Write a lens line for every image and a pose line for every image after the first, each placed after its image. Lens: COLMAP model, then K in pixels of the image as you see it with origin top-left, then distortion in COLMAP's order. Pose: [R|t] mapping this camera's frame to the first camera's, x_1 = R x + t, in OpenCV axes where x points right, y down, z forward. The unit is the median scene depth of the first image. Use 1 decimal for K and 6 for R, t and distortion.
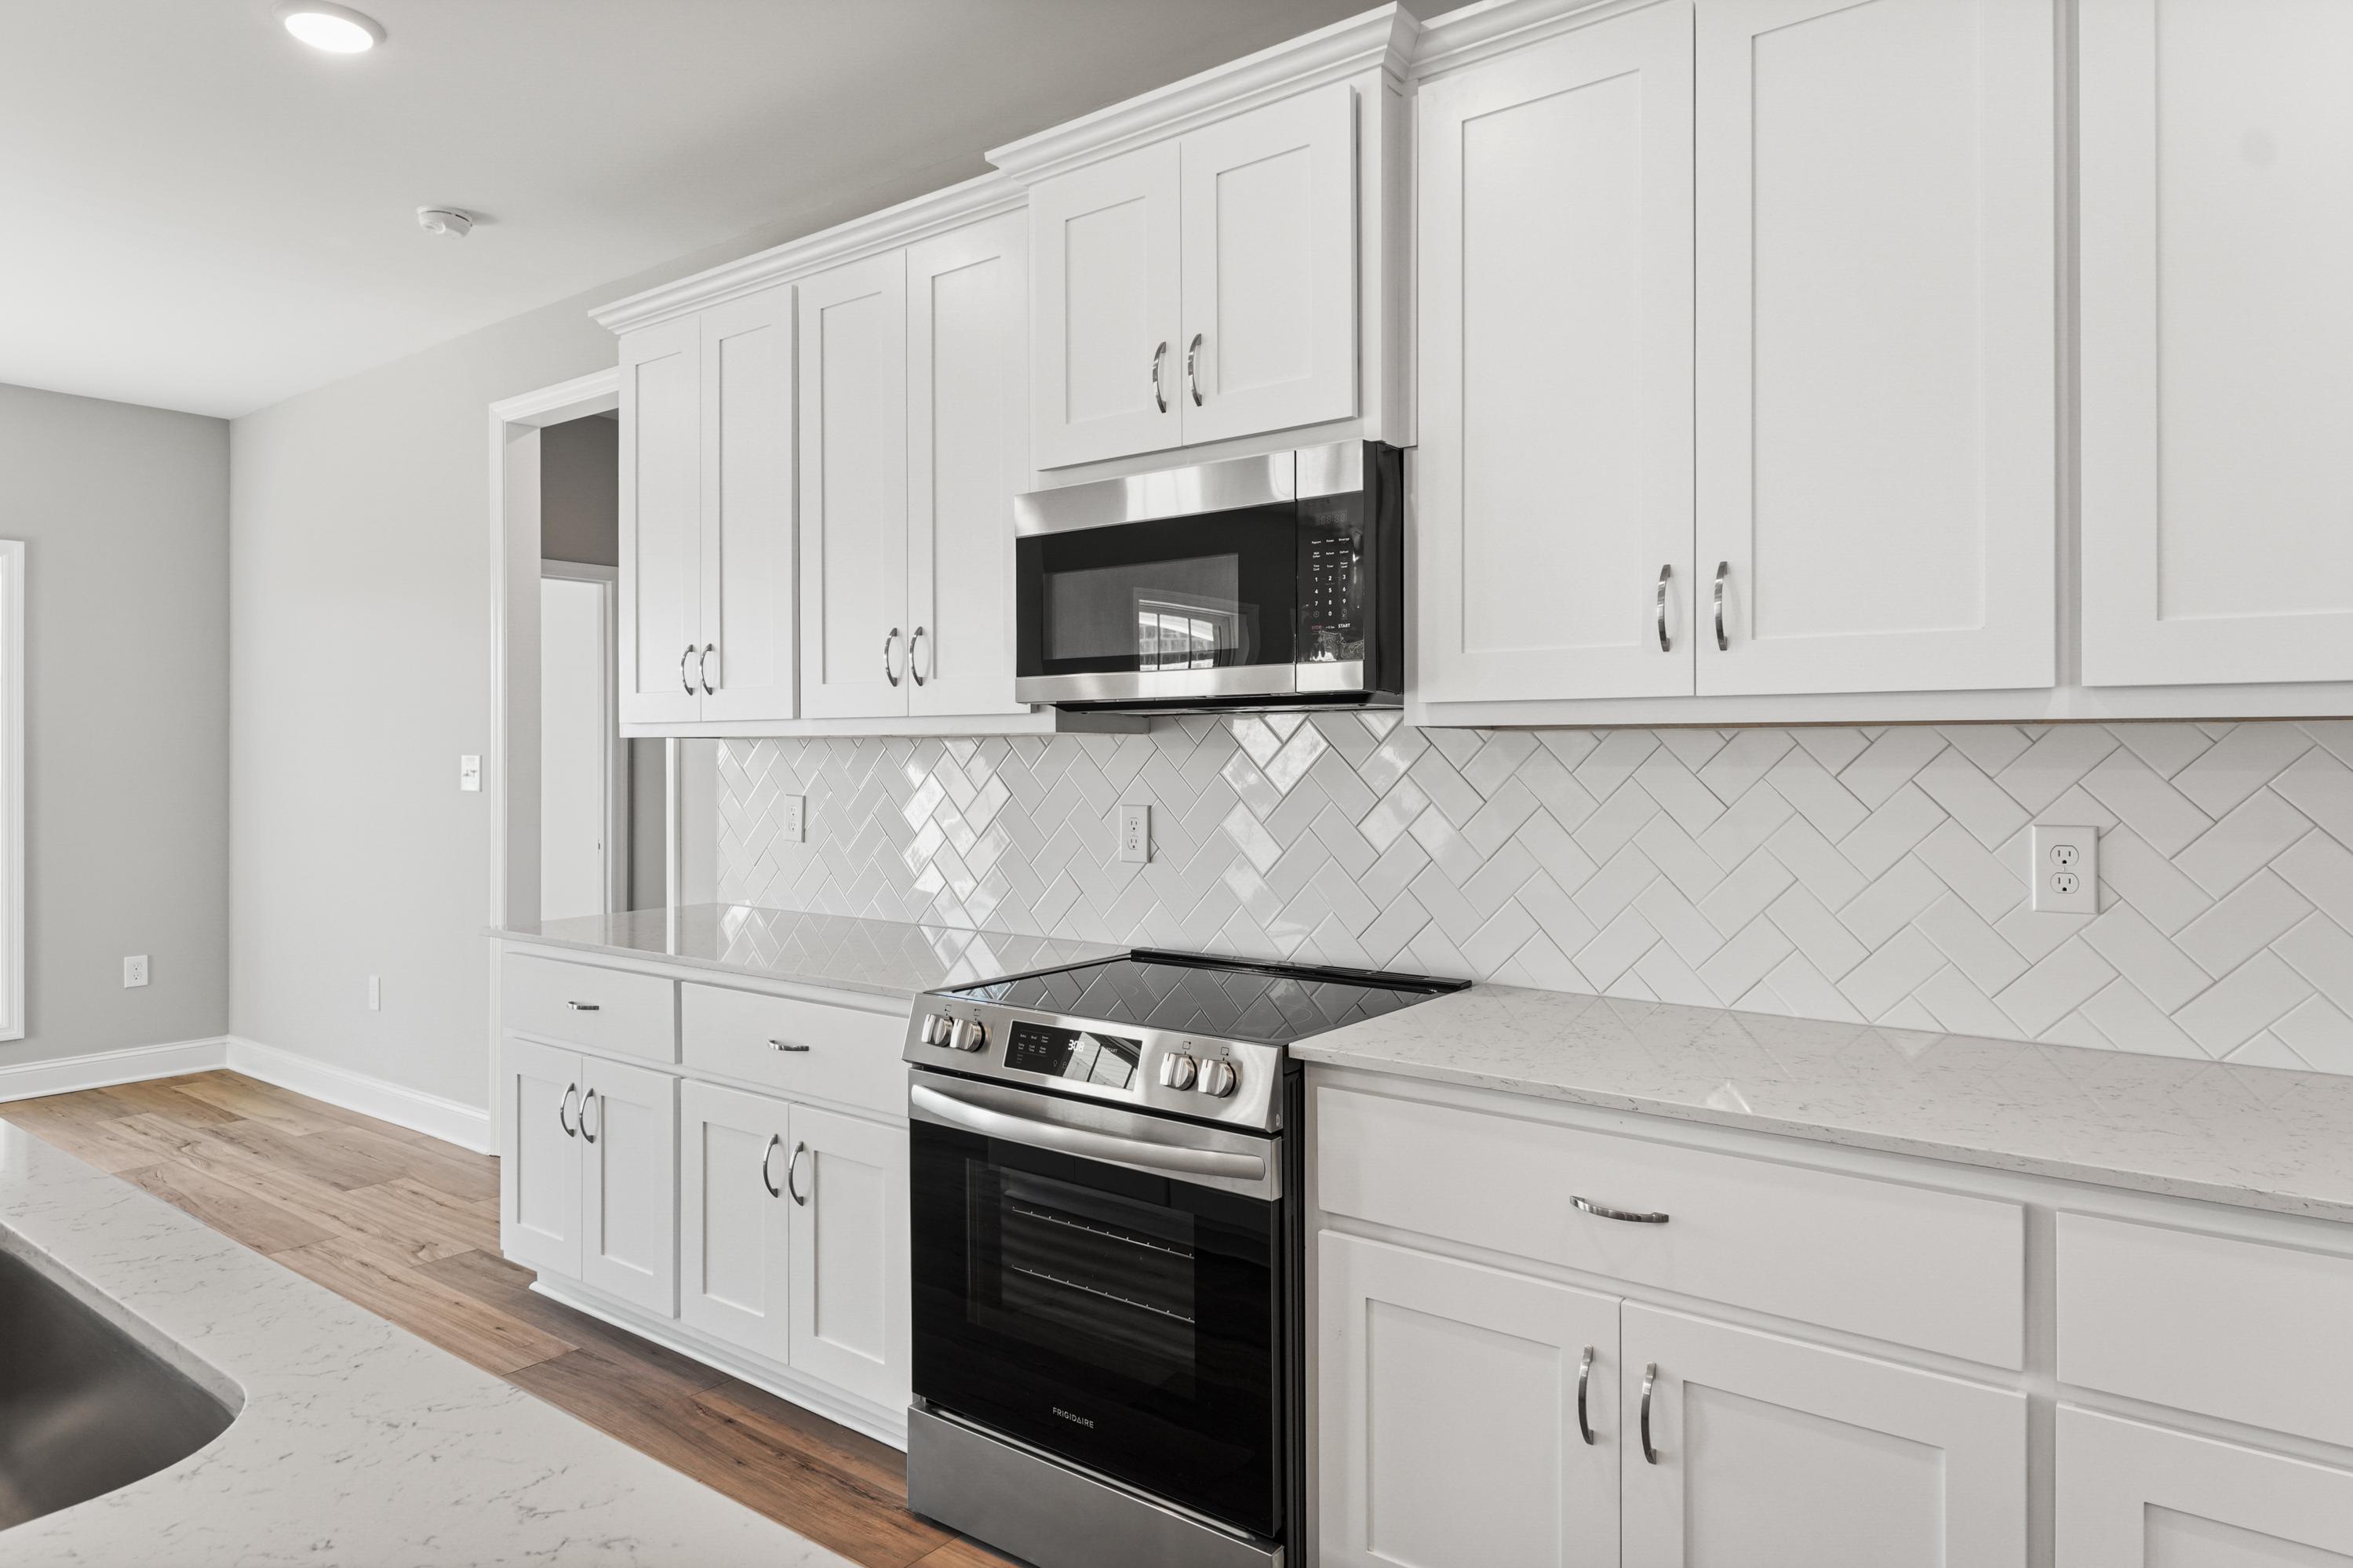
lens RADIAL K [[1375.3, 0, 1176.9], [0, 1375.3, 748.8], [0, 0, 1]] dist [0.004536, 0.000501]
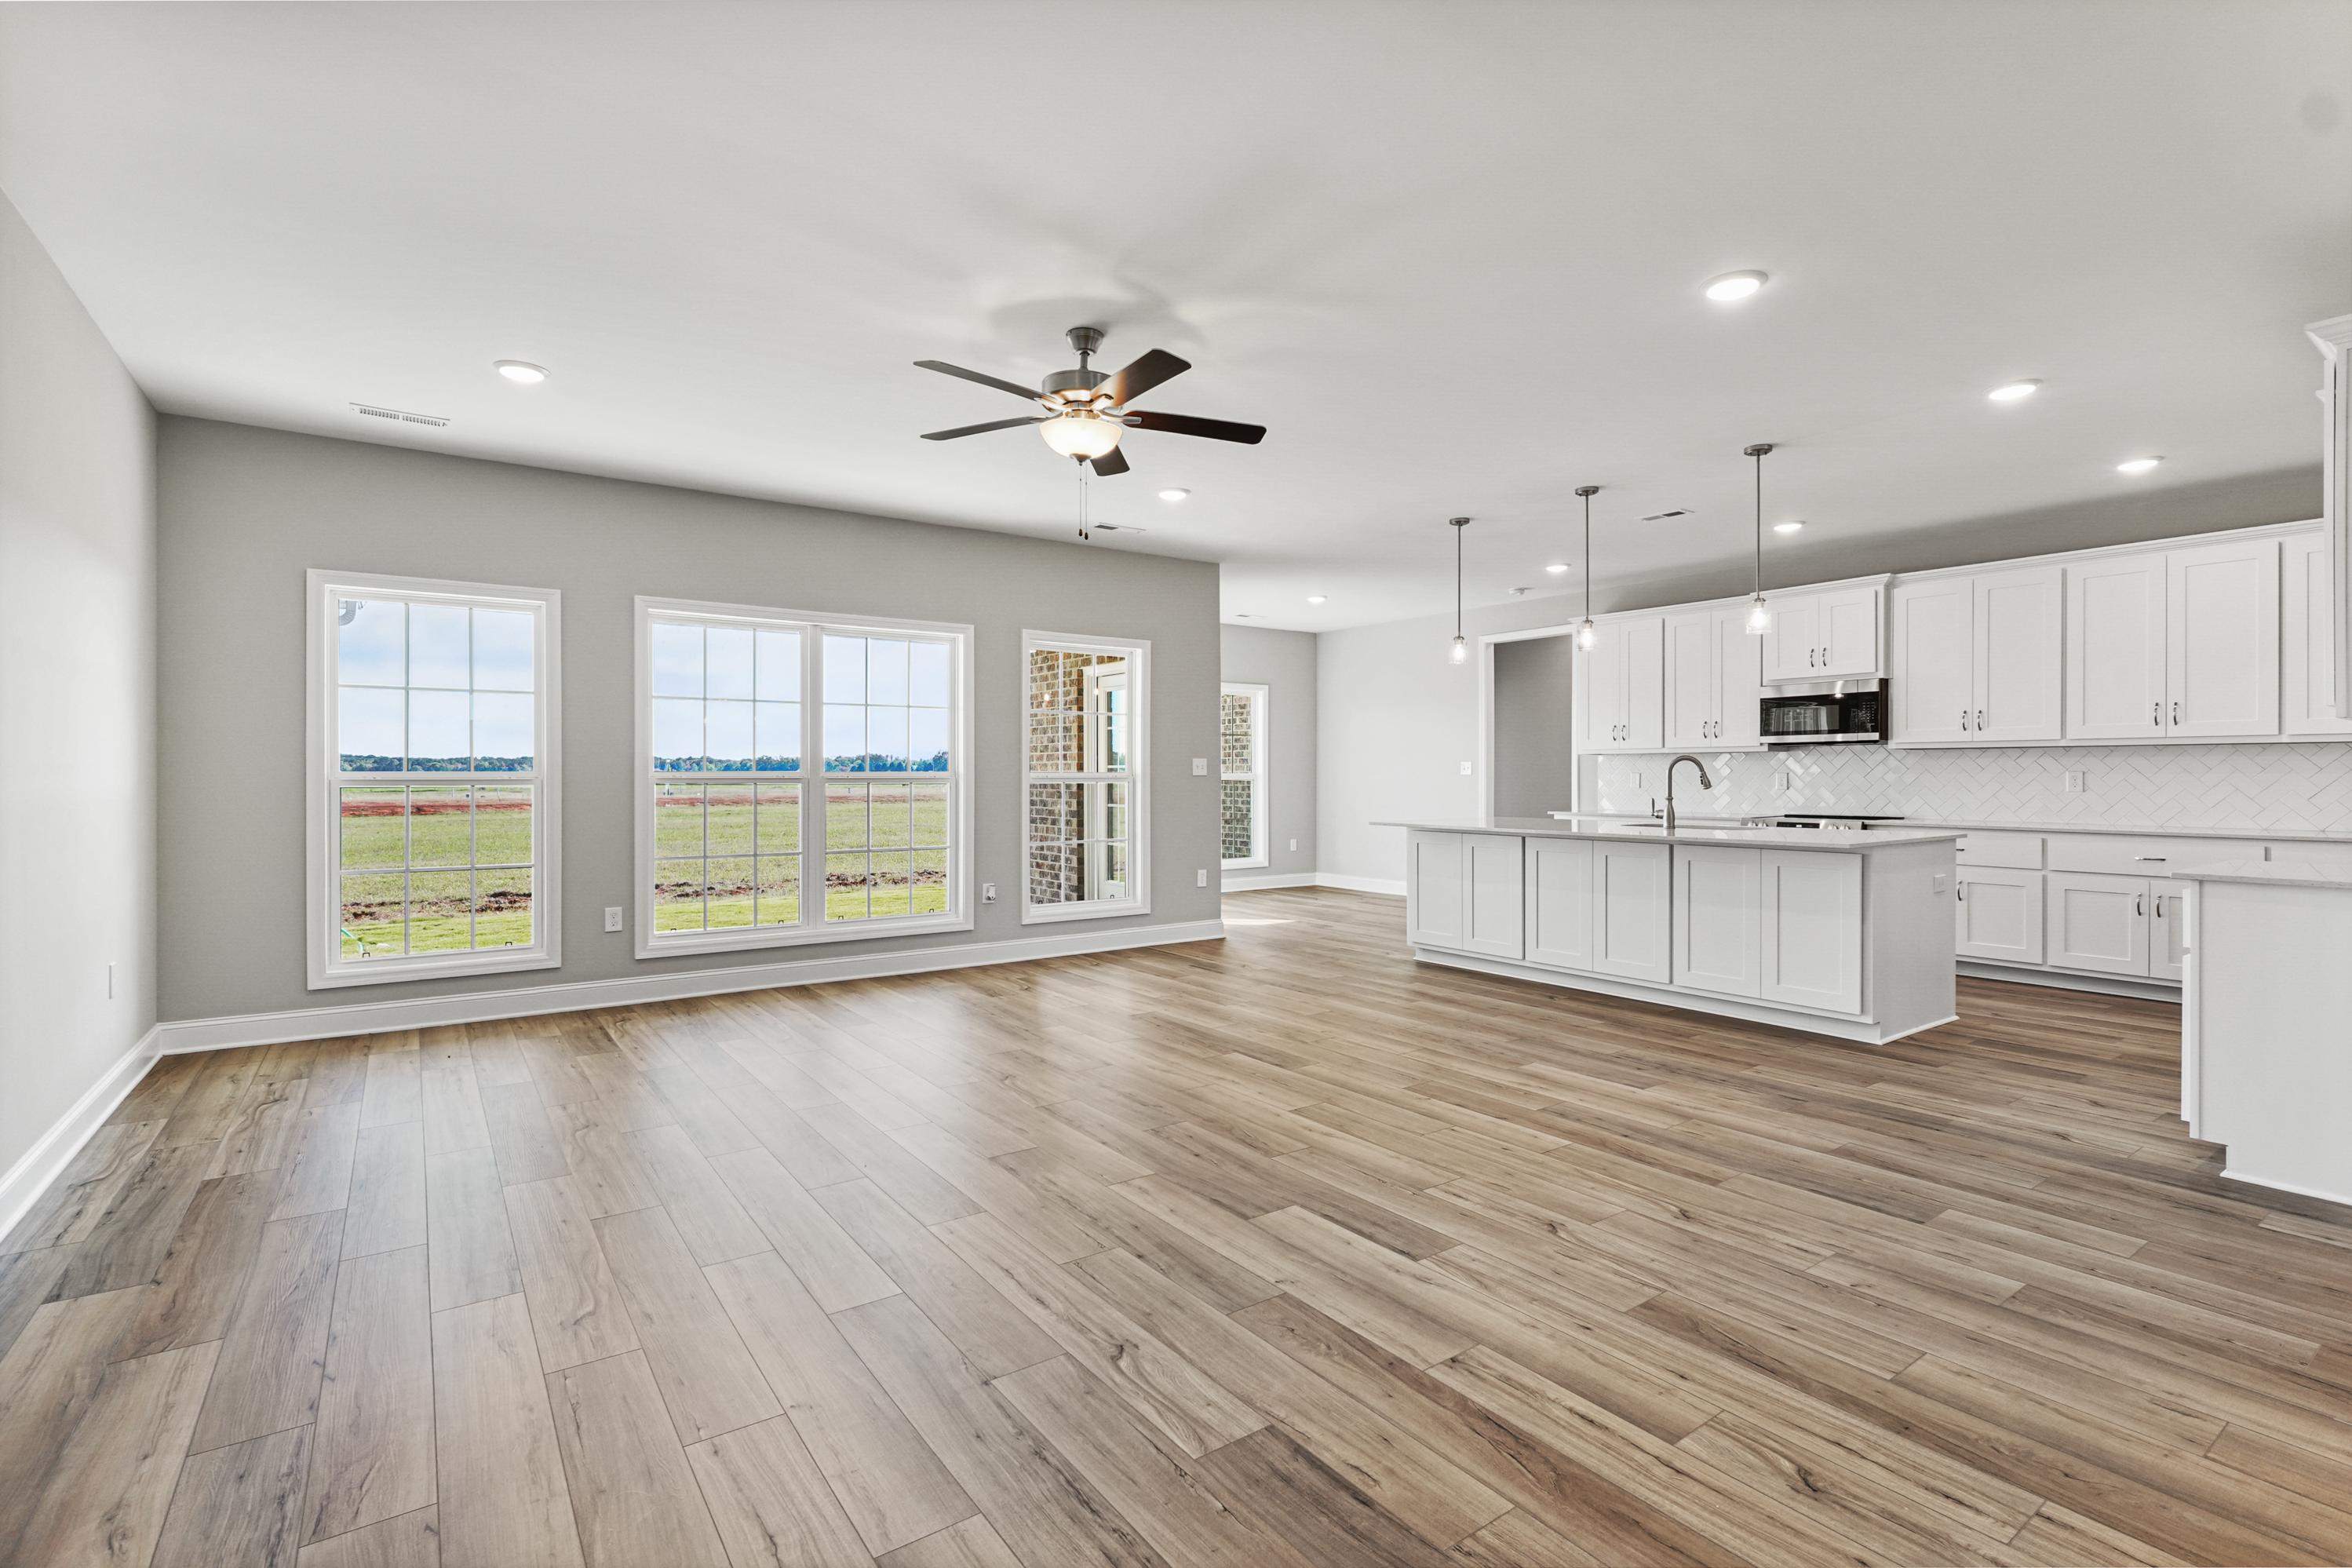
lens RADIAL K [[1052.2, 0, 1208.7], [0, 1052.2, 780.4], [0, 0, 1]] dist [-0.000677, -0.000107]
pose [[0.959827, 0.001328, -0.280590, -0.635566], [0.001426, 0.999953, 0.009610, 0.031567], [0.280589, -0.009624, 0.959780, -1.808357]]
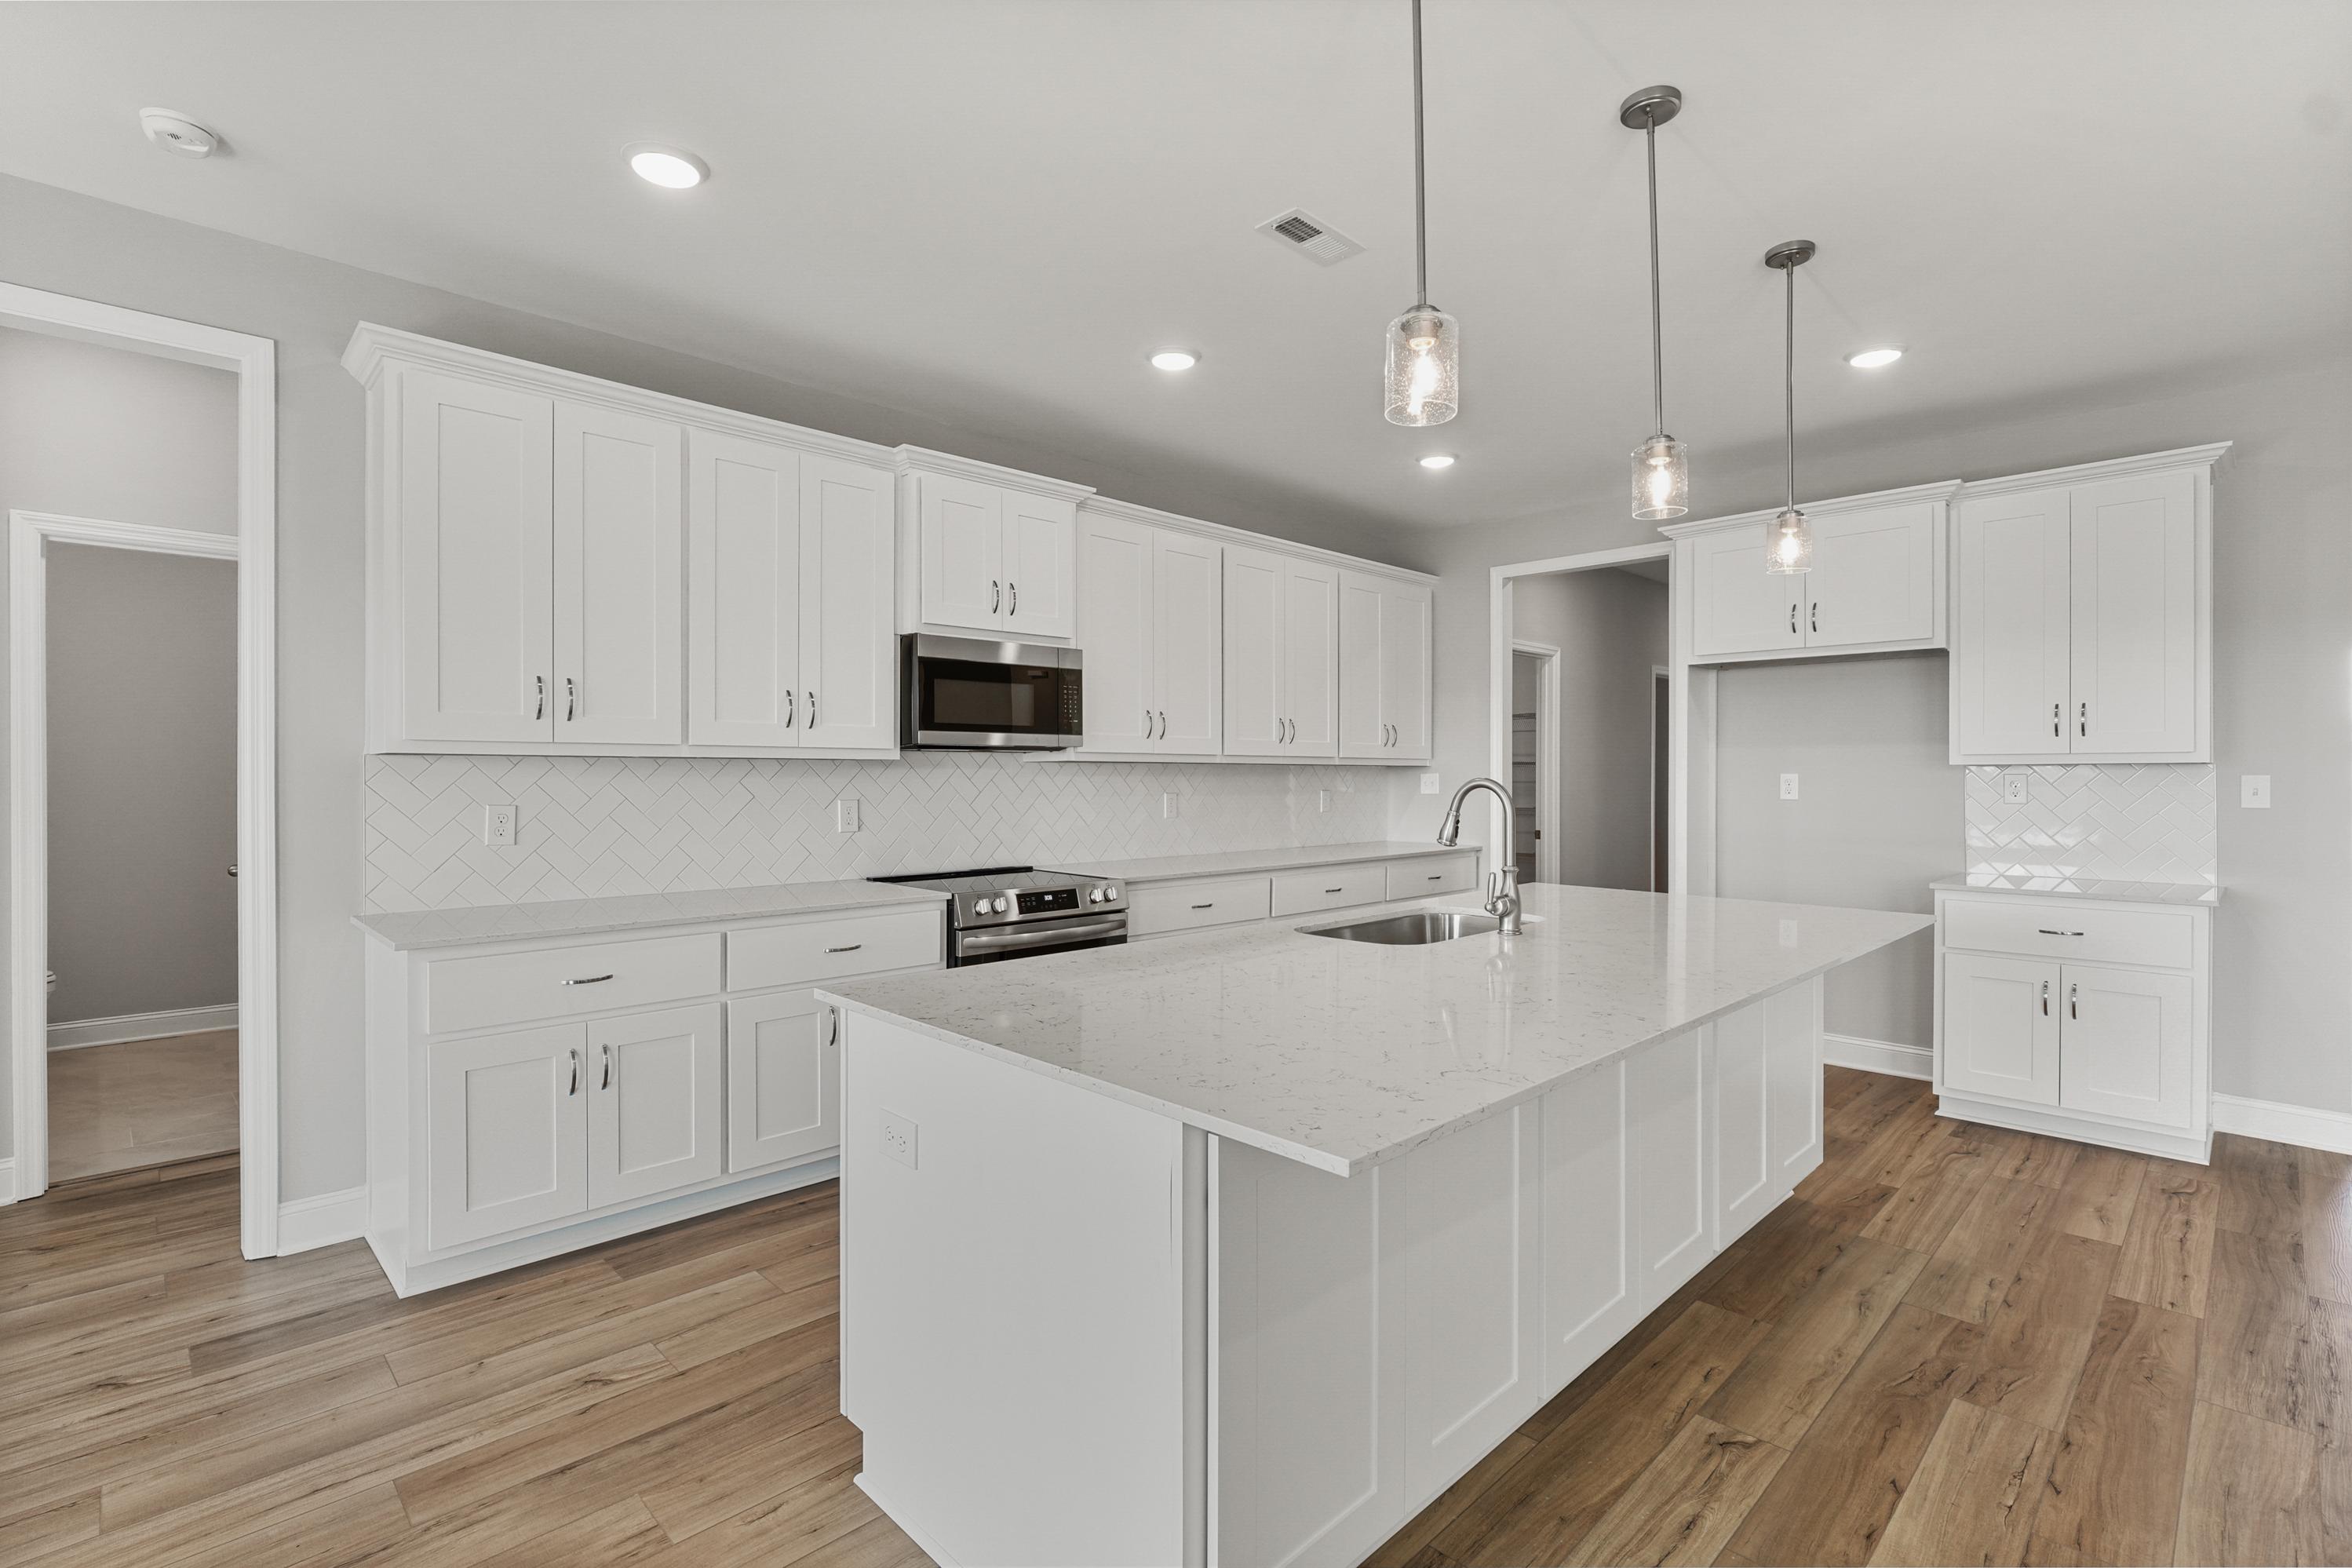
lens RADIAL K [[1084.0, 0, 1189.1], [0, 1084.0, 775.1], [0, 0, 1]] dist [-0.002187, -0.000438]
pose [[0.151215, 0.000130, 0.988501, -1.306642], [-0.004749, 0.999989, 0.000595, 0.005285], [-0.988490, -0.004785, 0.151214, 0.349817]]
